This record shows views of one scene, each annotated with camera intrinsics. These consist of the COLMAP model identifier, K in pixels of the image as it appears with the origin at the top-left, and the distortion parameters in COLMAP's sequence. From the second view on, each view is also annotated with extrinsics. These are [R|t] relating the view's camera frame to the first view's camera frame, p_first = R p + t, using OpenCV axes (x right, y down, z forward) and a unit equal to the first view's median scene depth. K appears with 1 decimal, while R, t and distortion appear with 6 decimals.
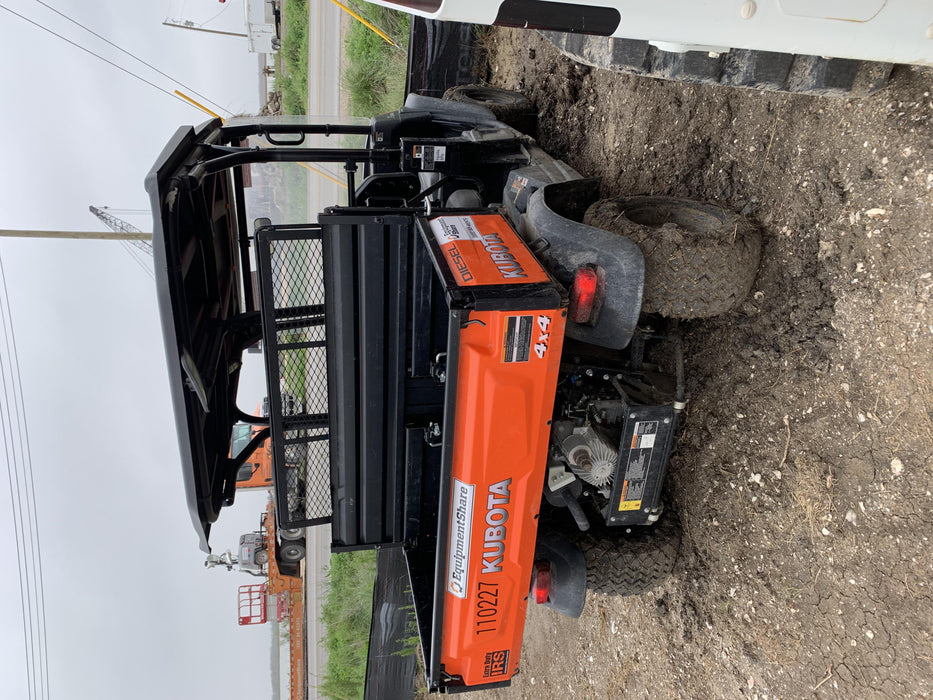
lens RADIAL K [[729.1, 0, 466.5], [0, 729.1, 350.0], [0, 0, 1]] dist [0.002208, -0.001018]
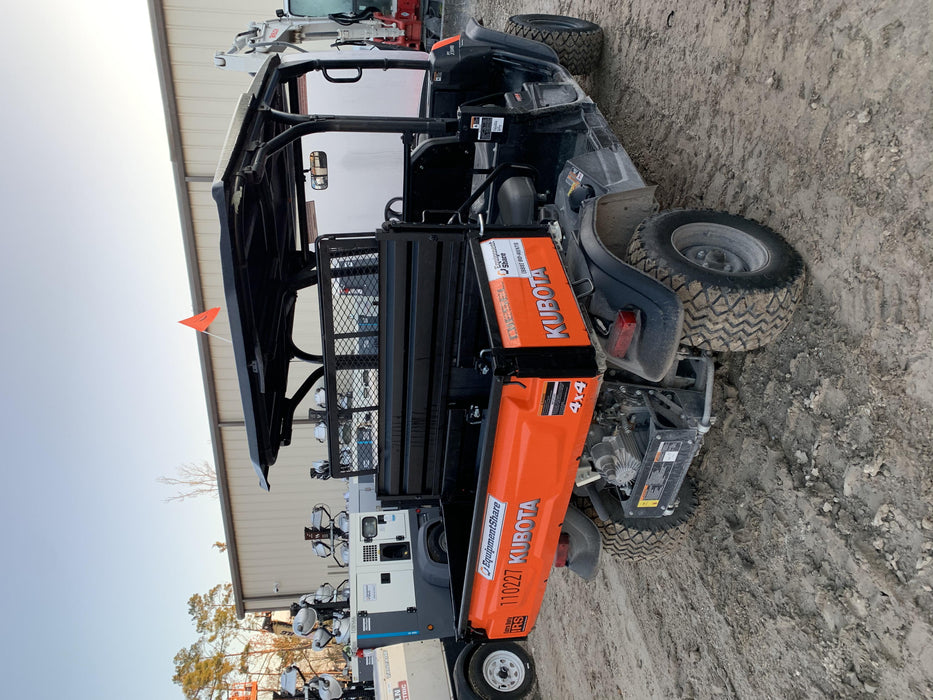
lens RADIAL K [[729.1, 0, 466.5], [0, 729.1, 350.0], [0, 0, 1]] dist [0.002208, -0.001018]
pose [[0.996185, 0.069793, -0.052385, -0.006845], [-0.057326, 0.975986, 0.210155, -0.230844], [0.065794, -0.206350, 0.976264, -0.041844]]
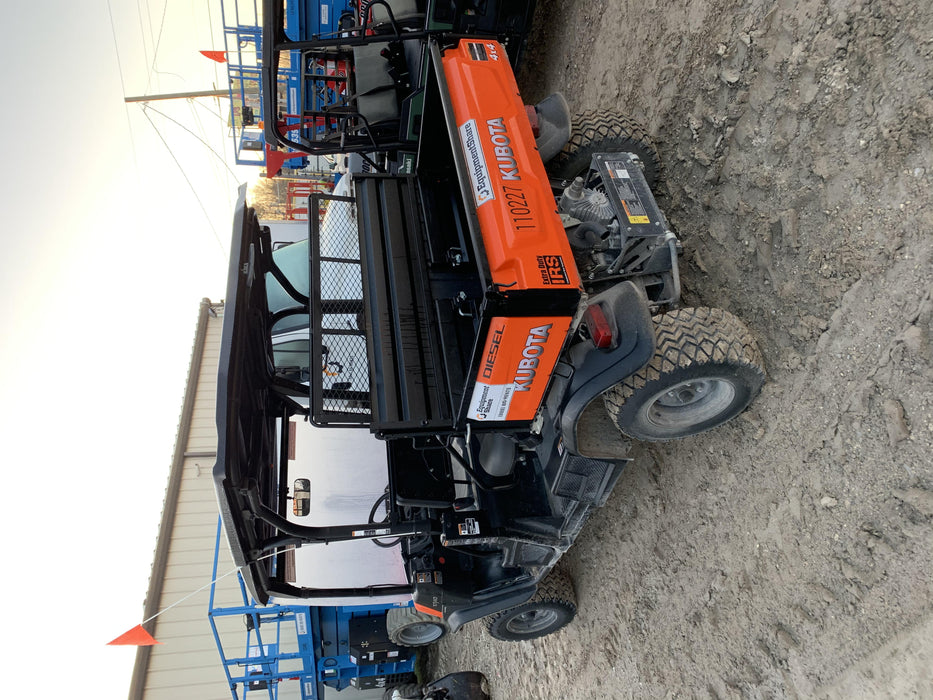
lens RADIAL K [[685.1, 0, 450.4], [0, 685.1, 347.3], [0, 0, 1]] dist [0.004879, -0.001081]
pose [[0.979593, -0.196173, 0.043750, -0.135825], [0.120645, 0.399802, -0.908627, 1.205015], [0.160756, 0.895363, 0.415311, 0.711907]]
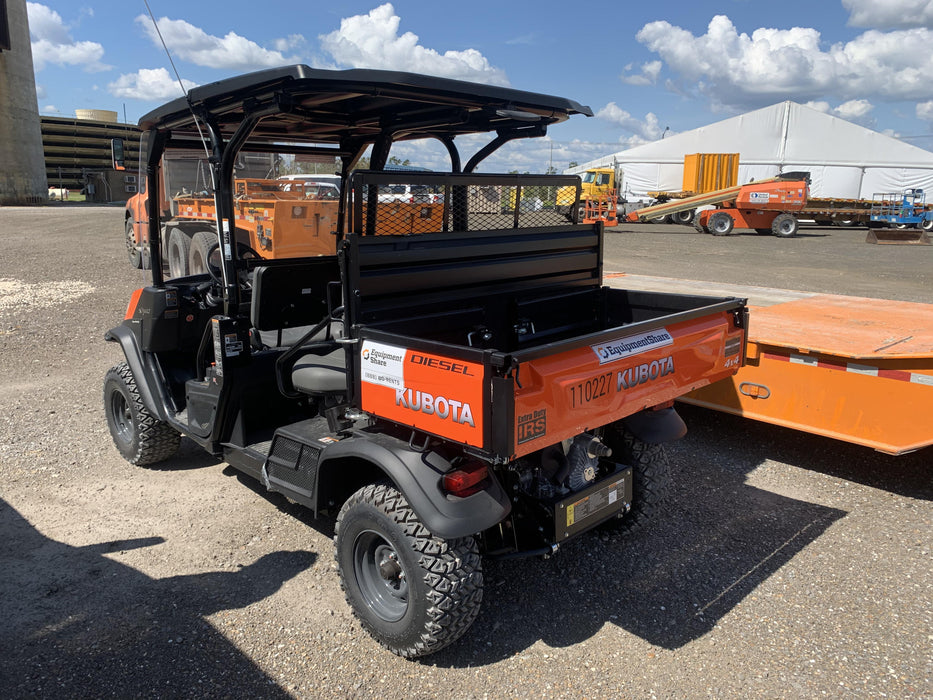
lens RADIAL K [[685.1, 0, 450.4], [0, 685.1, 347.3], [0, 0, 1]] dist [0.004879, -0.001081]
pose [[0.201817, 0.975768, 0.084541, -0.132505], [-0.317091, 0.146763, -0.936971, 1.176344], [-0.926673, 0.162289, 0.339027, 0.799801]]
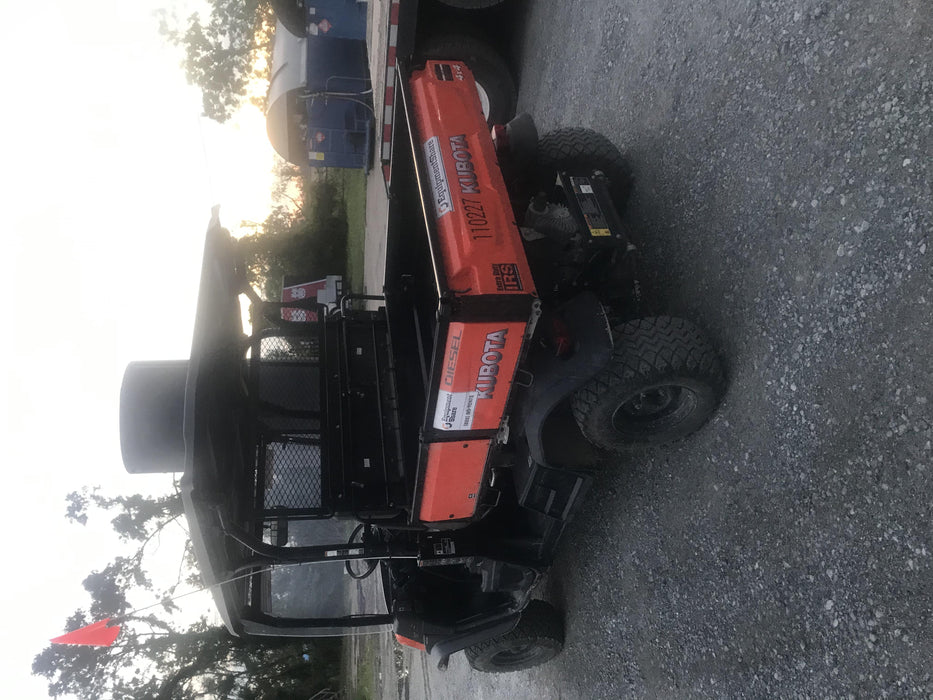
lens RADIAL K [[729.1, 0, 466.5], [0, 729.1, 350.0], [0, 0, 1]] dist [0.002208, -0.001018]
pose [[0.976125, -0.204763, 0.072469, -0.094504], [0.142716, 0.353096, -0.924638, 1.299405], [0.163743, 0.912905, 0.373889, 0.725845]]
